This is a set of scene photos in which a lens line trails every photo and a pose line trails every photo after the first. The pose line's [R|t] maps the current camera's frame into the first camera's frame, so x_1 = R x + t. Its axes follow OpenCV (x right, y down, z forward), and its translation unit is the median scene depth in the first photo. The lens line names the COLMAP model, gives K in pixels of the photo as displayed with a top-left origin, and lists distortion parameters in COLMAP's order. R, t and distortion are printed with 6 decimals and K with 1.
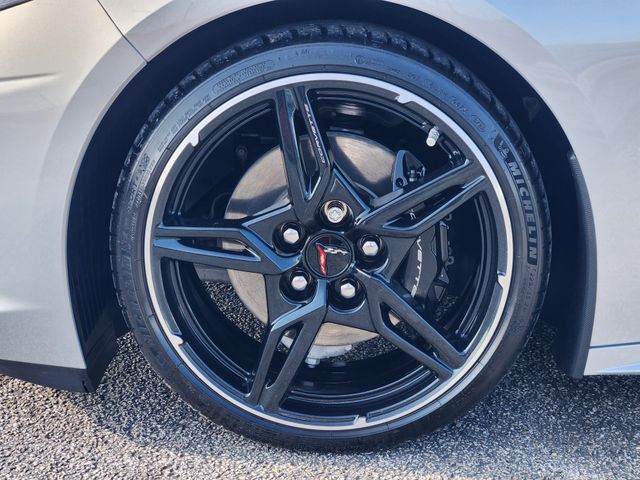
lens RADIAL K [[1277.4, 0, 320.0], [0, 1277.4, 240.0], [0, 0, 1]] dist [-0.264124, 3.106585]
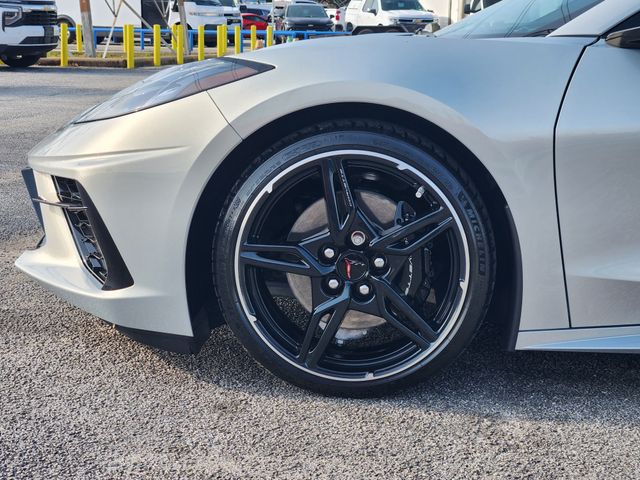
lens RADIAL K [[1277.4, 0, 320.0], [0, 1277.4, 240.0], [0, 0, 1]] dist [-0.264124, 3.106585]
pose [[0.998669, 0.031297, -0.041005, 0.030245], [-0.034693, 0.995785, -0.084901, 0.114010], [0.038175, 0.086210, 0.995545, -0.561546]]
